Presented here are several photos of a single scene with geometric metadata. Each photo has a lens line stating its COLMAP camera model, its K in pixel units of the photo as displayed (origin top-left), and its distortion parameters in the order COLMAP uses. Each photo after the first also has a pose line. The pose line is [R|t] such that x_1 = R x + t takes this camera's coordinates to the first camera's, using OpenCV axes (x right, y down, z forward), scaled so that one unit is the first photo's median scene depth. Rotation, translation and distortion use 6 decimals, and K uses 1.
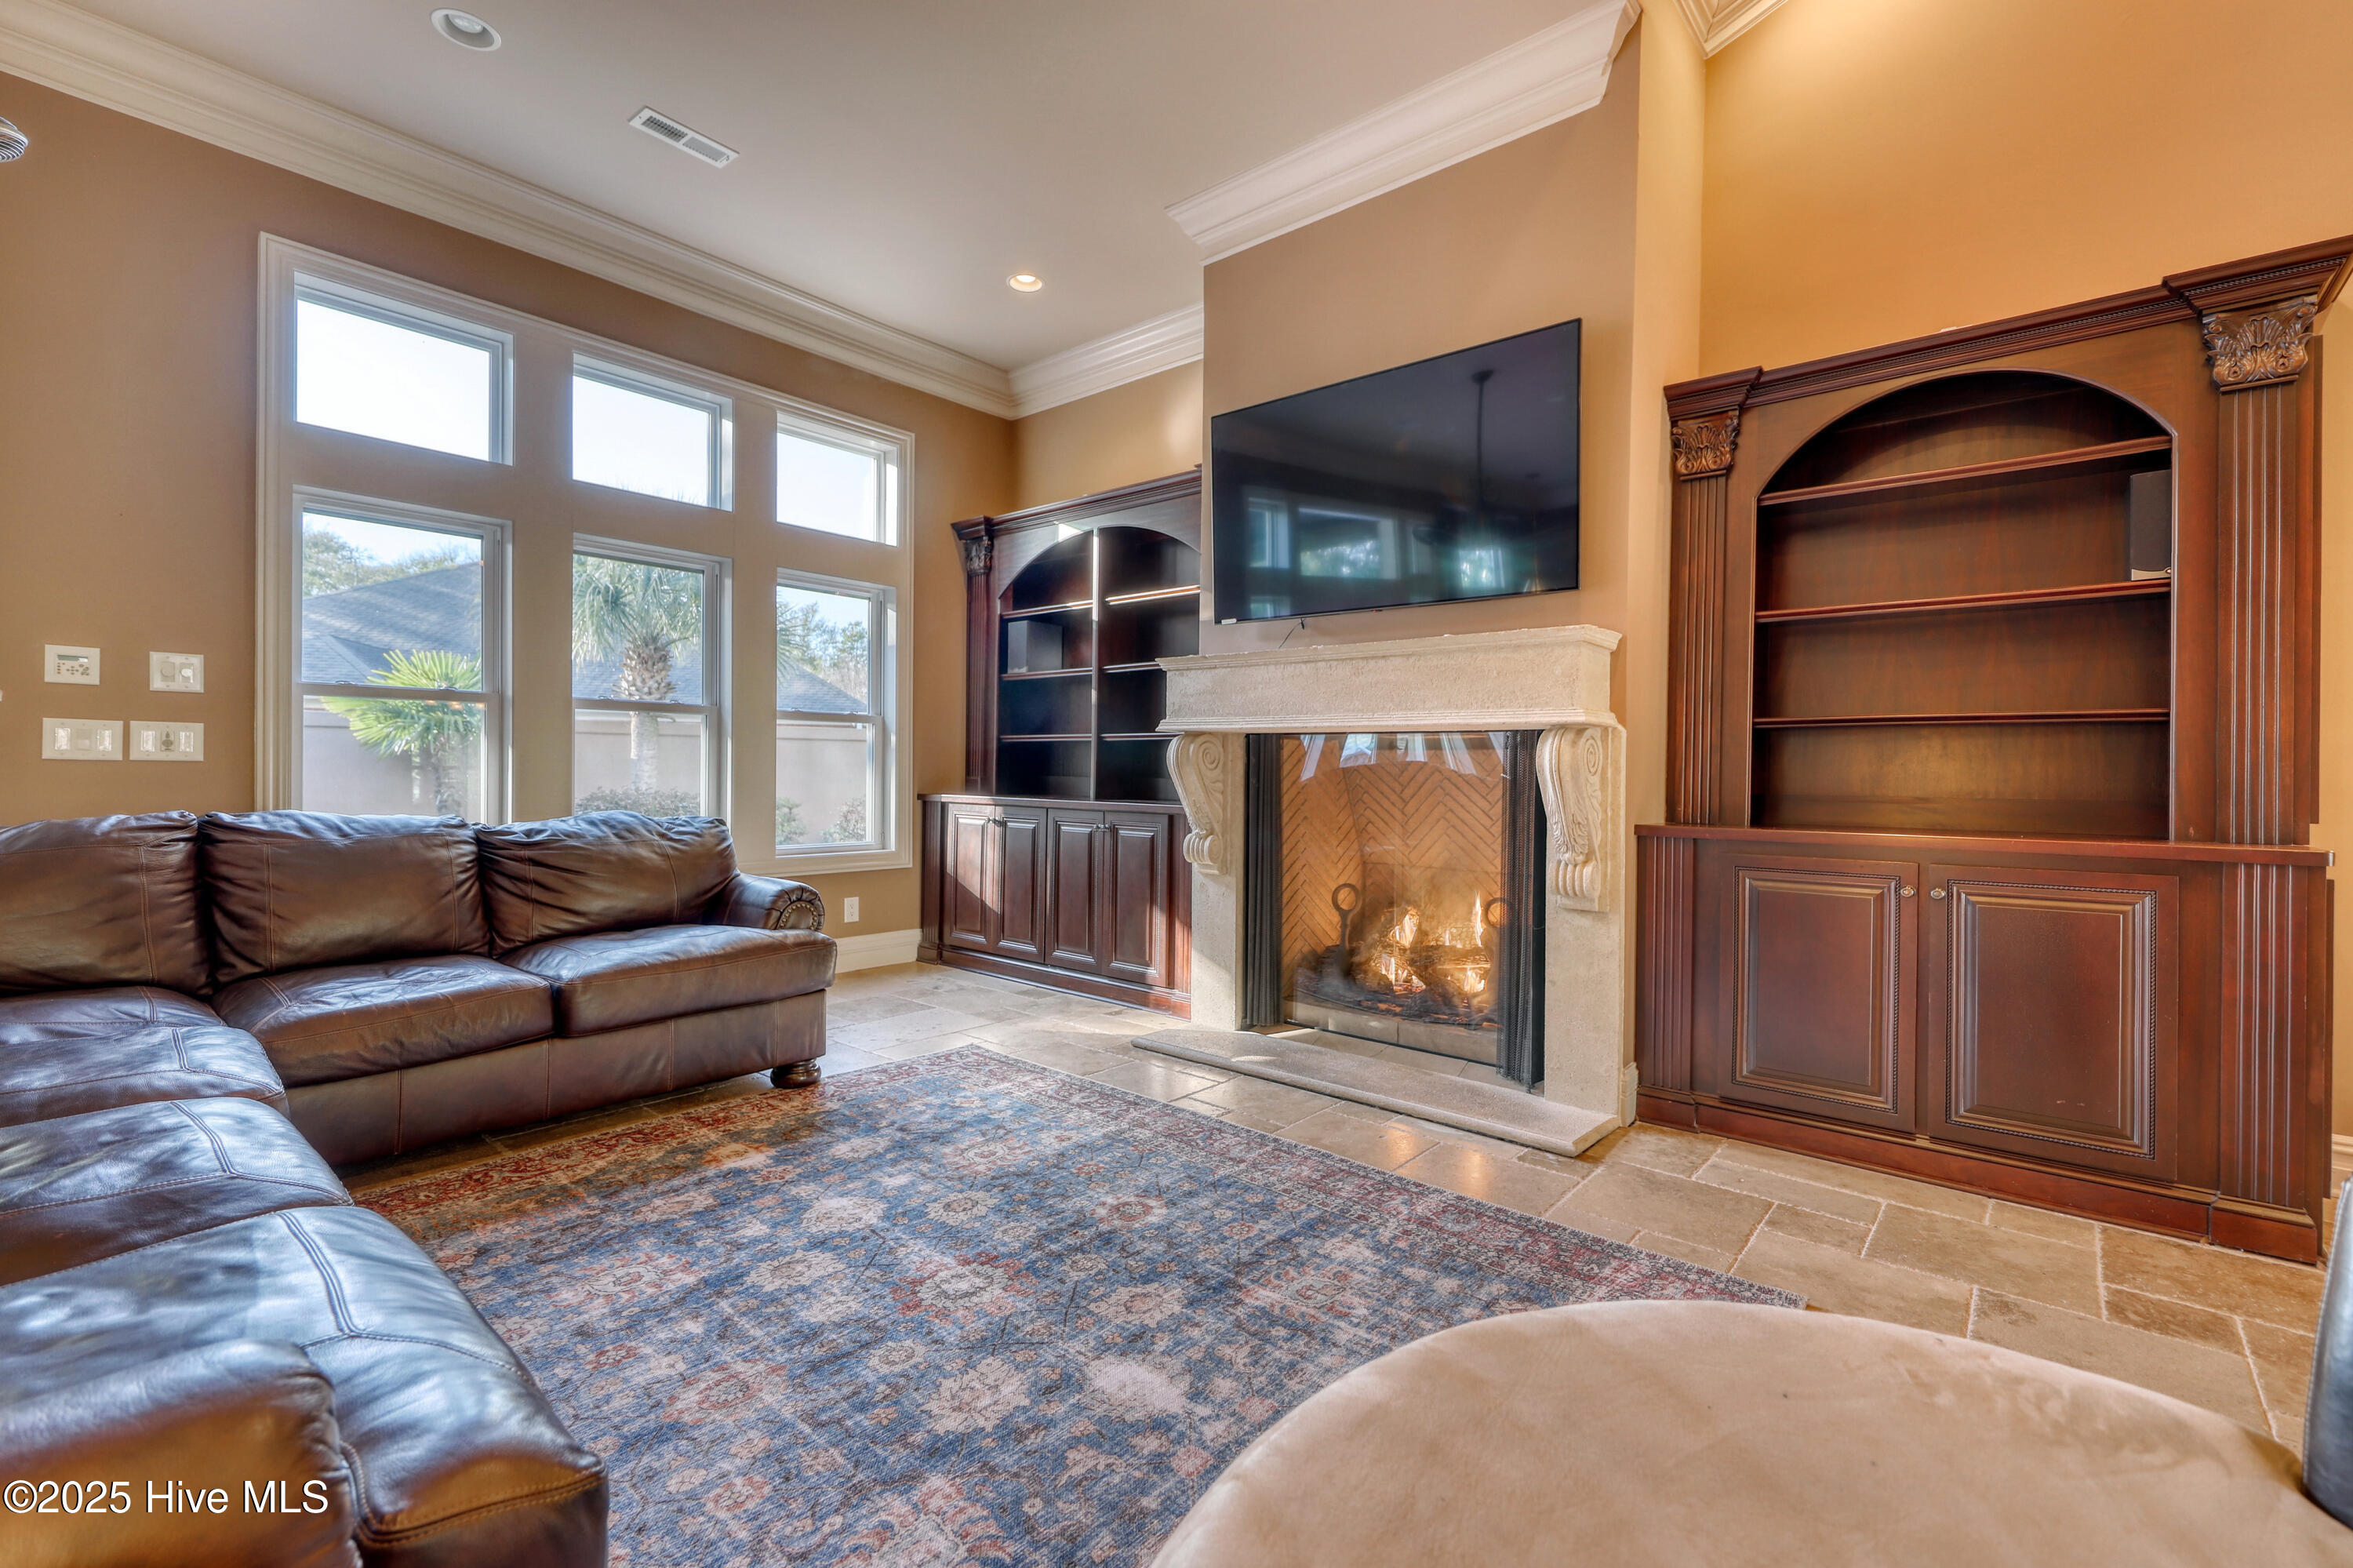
lens RADIAL K [[1010.1, 0, 1176.5], [0, 1010.1, 784.0], [0, 0, 1]] dist [0.002694, -0.000662]
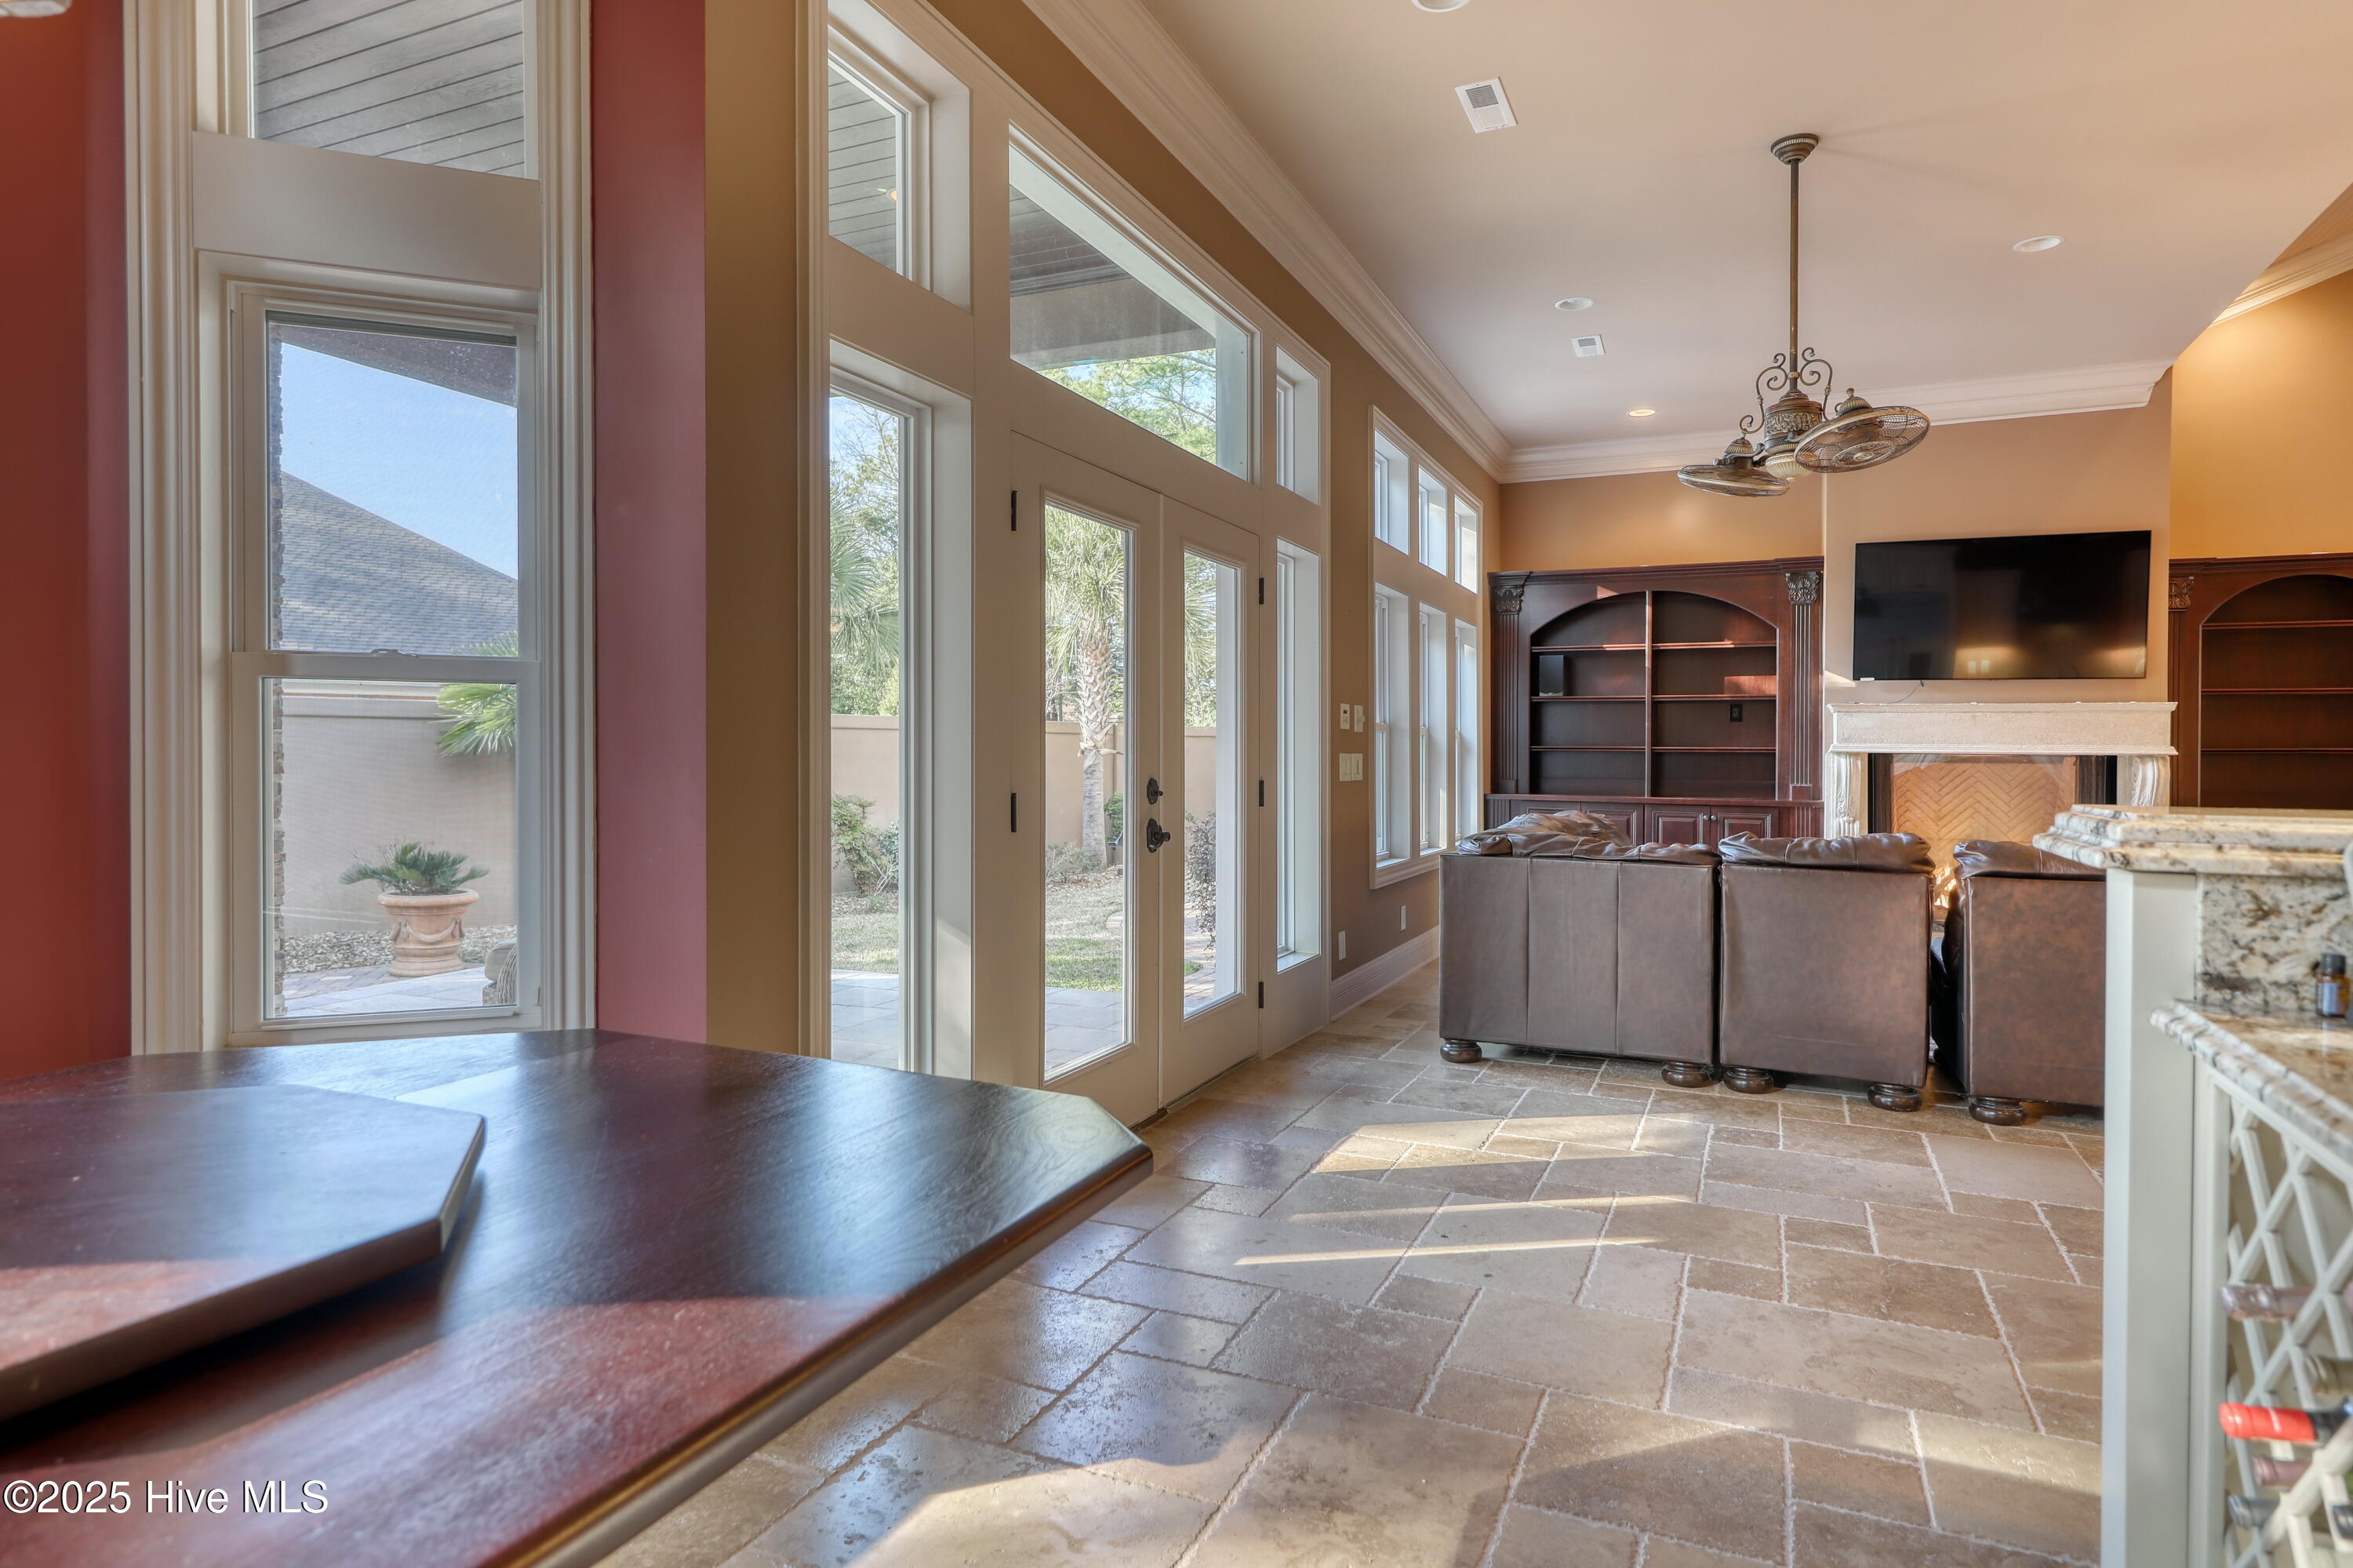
lens RADIAL K [[1243.5, 0, 1172.4], [0, 1243.5, 757.0], [0, 0, 1]] dist [0.003106, 0.000453]
pose [[0.964059, -0.003085, 0.265670, -1.838251], [0.005513, 0.999950, -0.008394, -0.044055], [-0.265631, 0.009557, 0.964027, -0.660797]]
